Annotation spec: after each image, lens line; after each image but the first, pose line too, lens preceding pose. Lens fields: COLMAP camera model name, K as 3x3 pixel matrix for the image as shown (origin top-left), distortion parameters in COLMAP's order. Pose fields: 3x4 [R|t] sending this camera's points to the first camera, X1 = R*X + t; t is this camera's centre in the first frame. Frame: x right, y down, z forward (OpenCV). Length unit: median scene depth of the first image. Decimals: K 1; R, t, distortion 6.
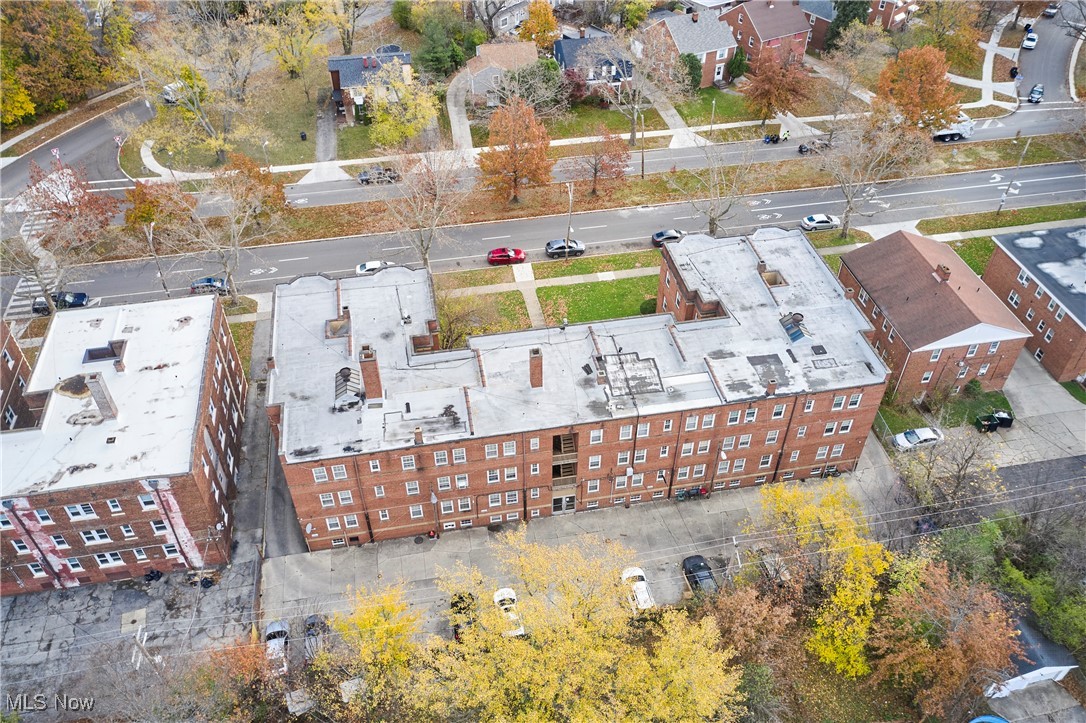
lens RADIAL K [[866.8, 0, 543.0], [0, 866.8, 361.5], [0, 0, 1]] dist [-0.002480, 0.003450]
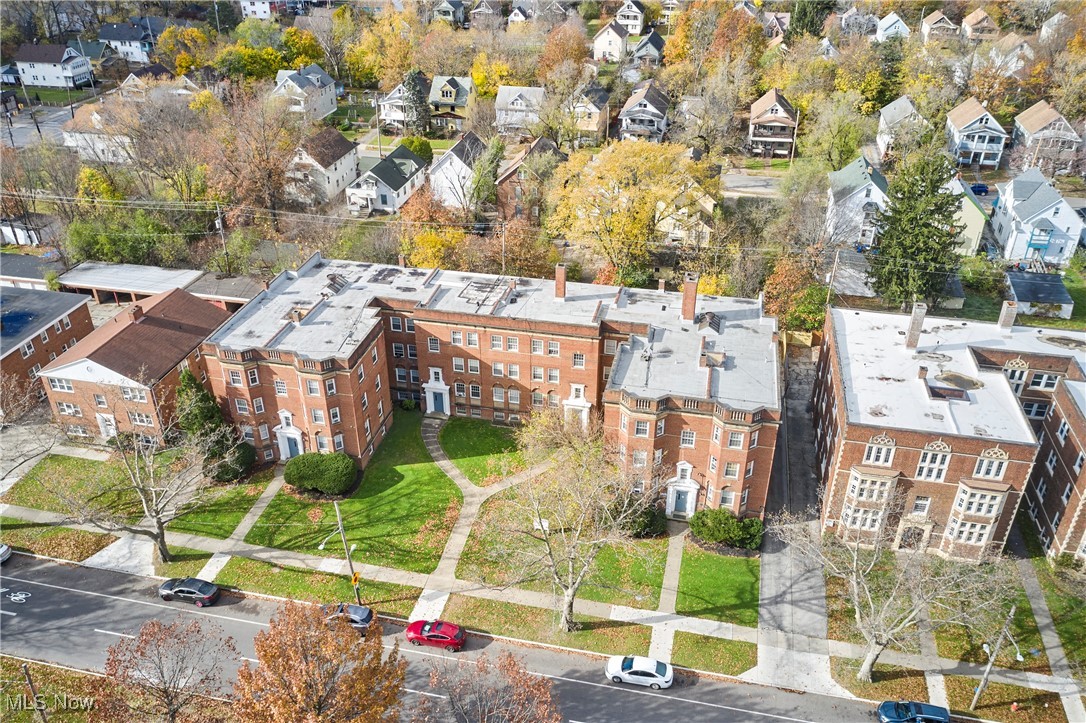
lens RADIAL K [[851.3, 0, 543.0], [0, 851.3, 361.5], [0, 0, 1]] dist [-0.003015, 0.001921]
pose [[-0.921181, -0.201392, 0.332966, -0.397744], [0.260982, 0.314945, 0.912523, -1.033024], [-0.288641, 0.927497, -0.237562, 1.335805]]
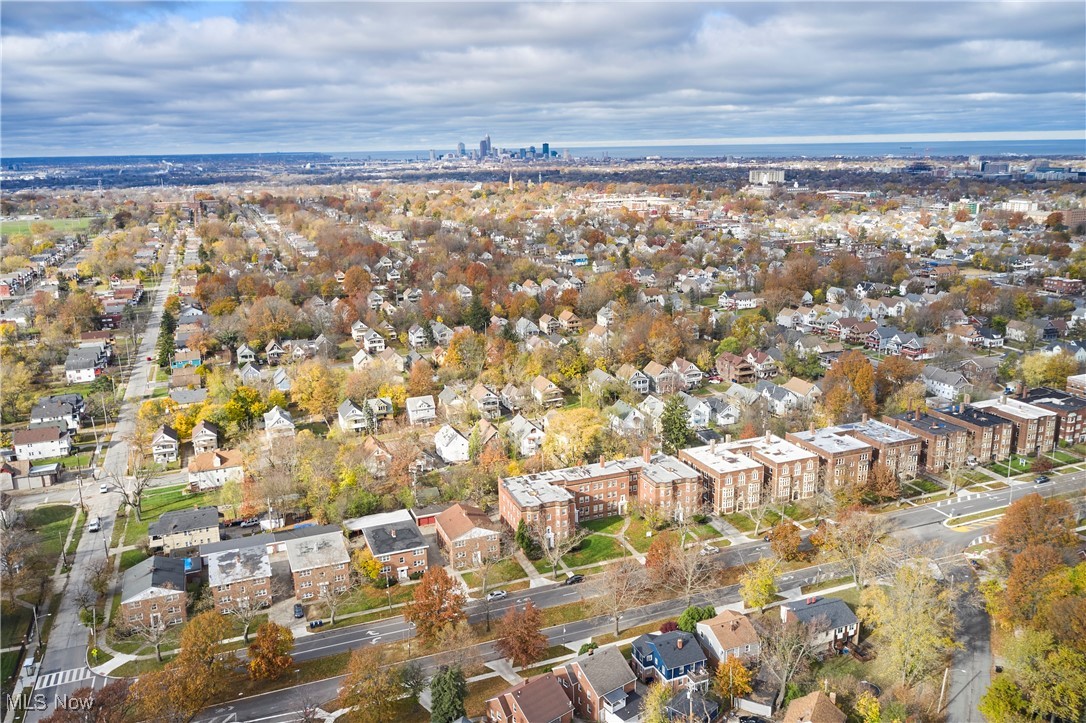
lens RADIAL K [[866.8, 0, 543.0], [0, 866.8, 361.5], [0, 0, 1]] dist [-0.002480, 0.003450]
pose [[-0.980896, 0.062912, -0.184077, 0.785063], [-0.118563, 0.556852, 0.822106, -2.844227], [0.154224, 0.828226, -0.538755, 2.353623]]
